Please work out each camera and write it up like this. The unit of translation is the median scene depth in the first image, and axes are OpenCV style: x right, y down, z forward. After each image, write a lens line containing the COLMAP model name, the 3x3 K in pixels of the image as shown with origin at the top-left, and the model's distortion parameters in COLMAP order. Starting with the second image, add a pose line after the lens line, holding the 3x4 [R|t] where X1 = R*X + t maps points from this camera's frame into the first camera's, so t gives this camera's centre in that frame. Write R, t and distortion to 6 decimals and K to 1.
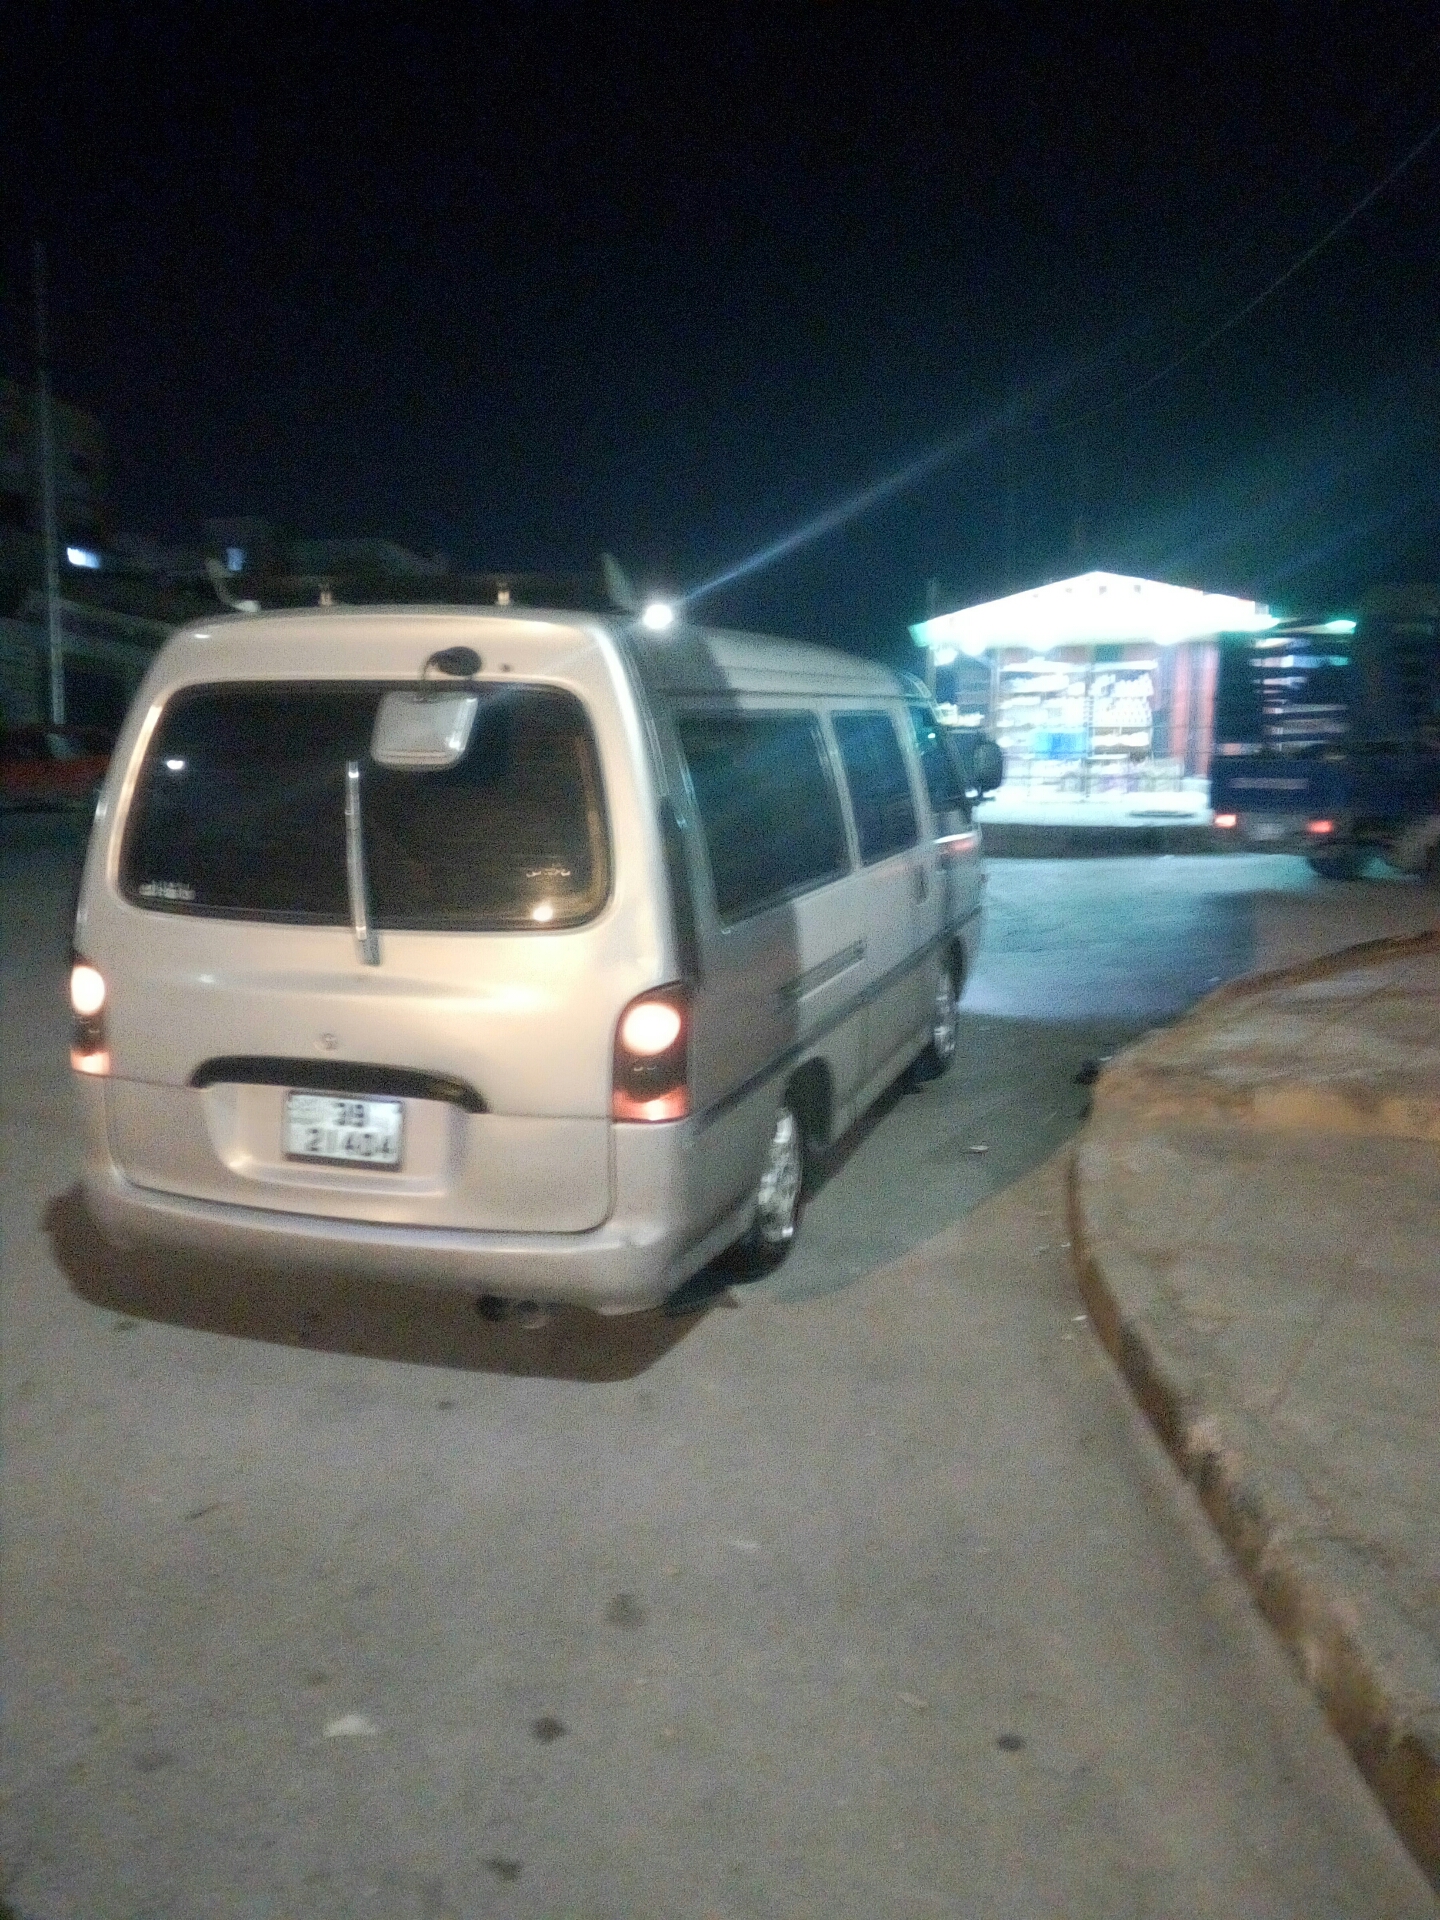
lens RADIAL K [[1486.8, 0, 714.0], [0, 1486.8, 986.5], [0, 0, 1]] dist [0.118980, -0.182393]
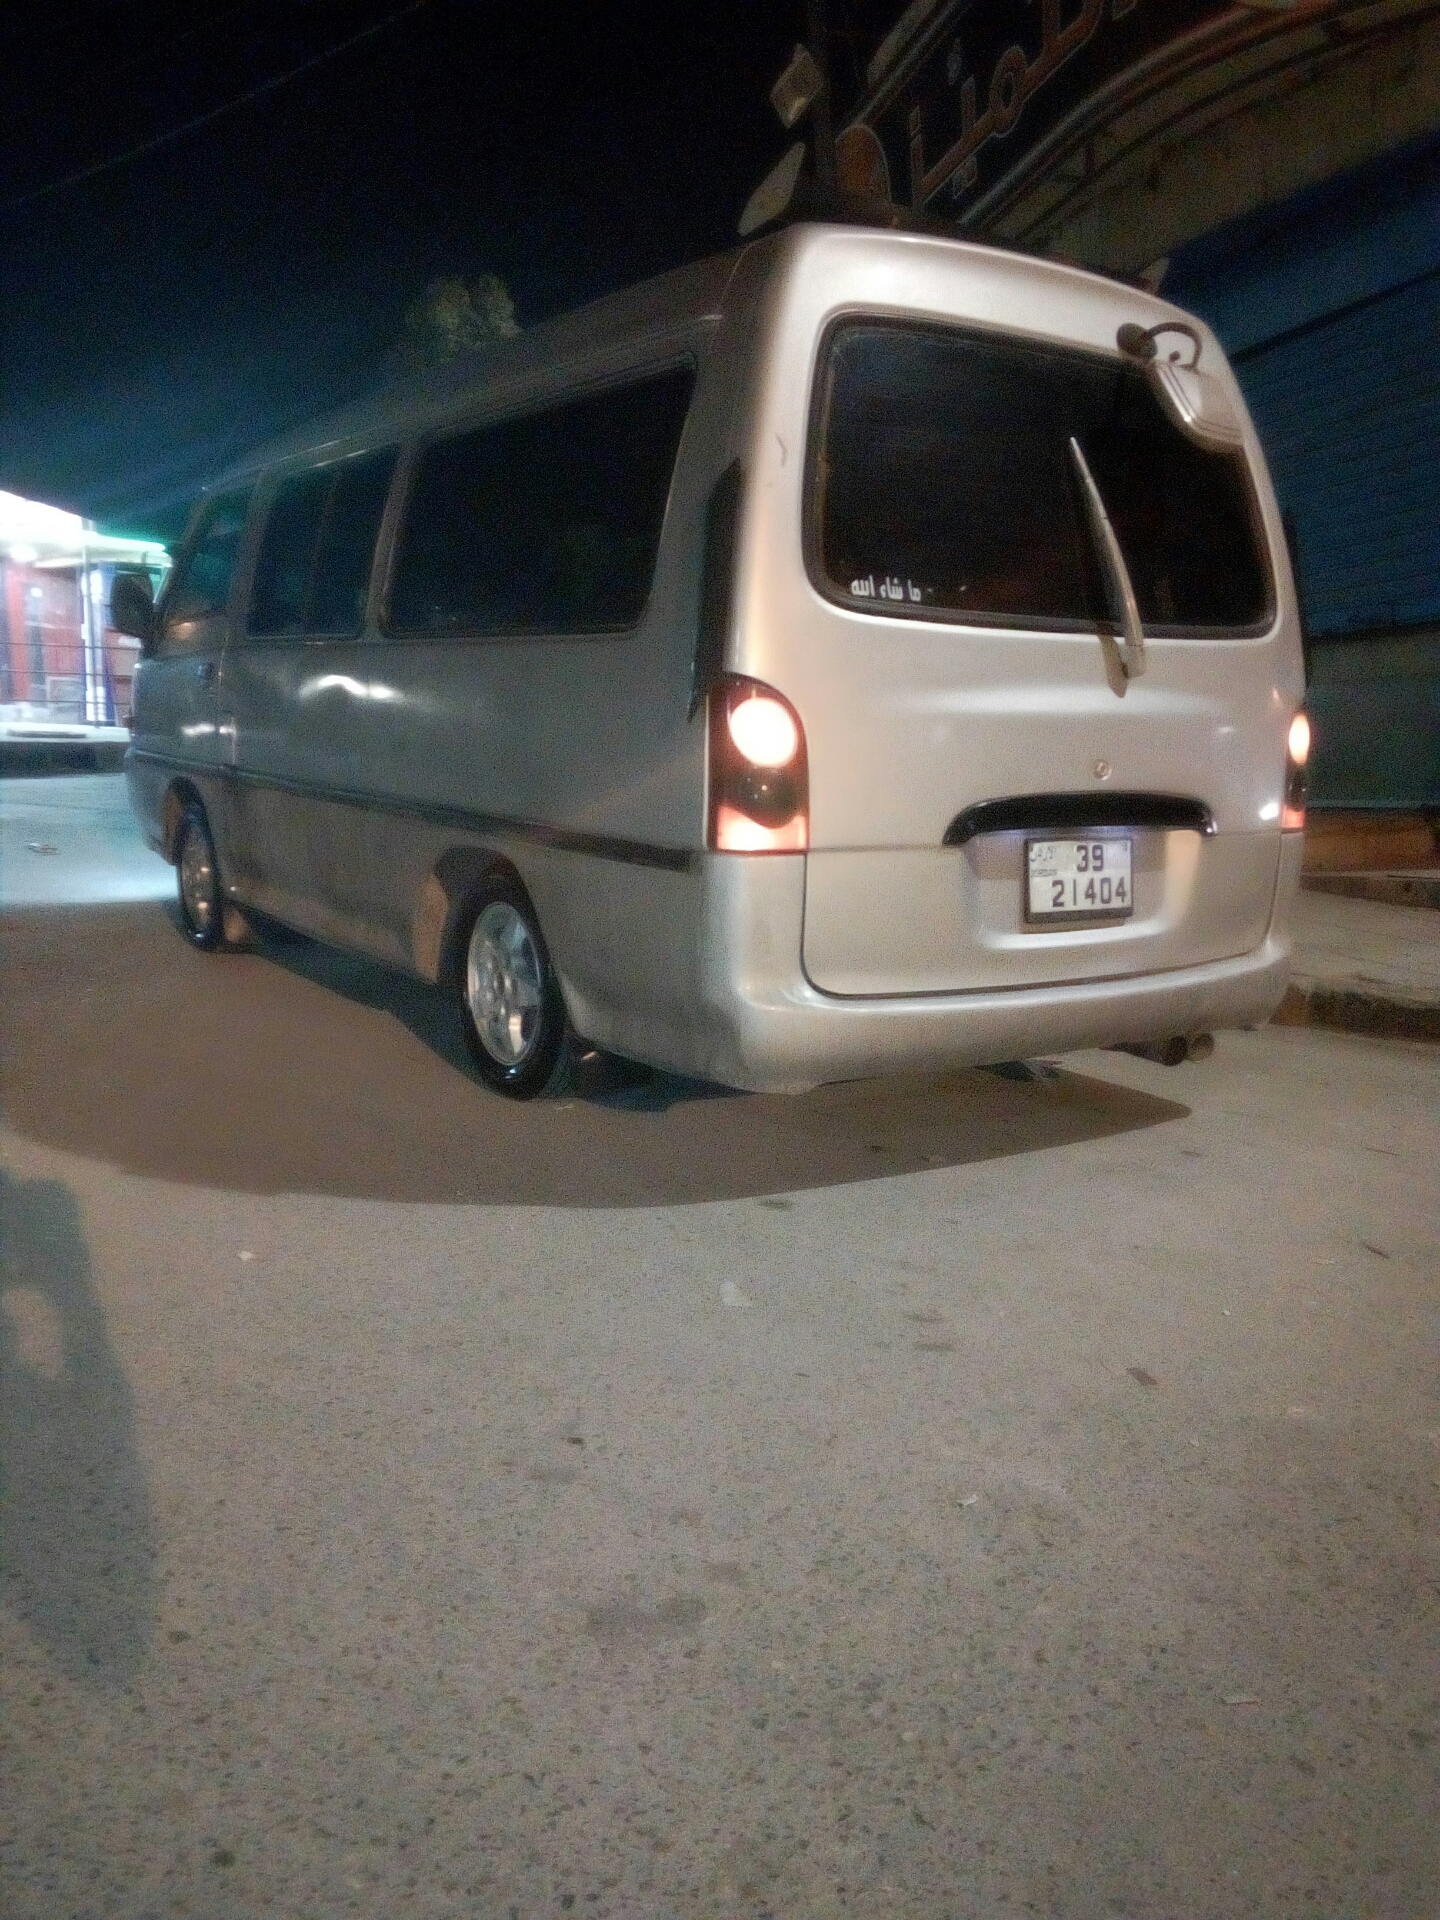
lens RADIAL K [[1486.8, 0, 714.0], [0, 1486.8, 986.5], [0, 0, 1]] dist [0.118980, -0.182393]
pose [[0.610773, -0.125263, 0.781835, -1.054144], [0.108760, 0.991320, 0.073863, 0.070567], [-0.784301, 0.039919, 0.619095, 0.627433]]
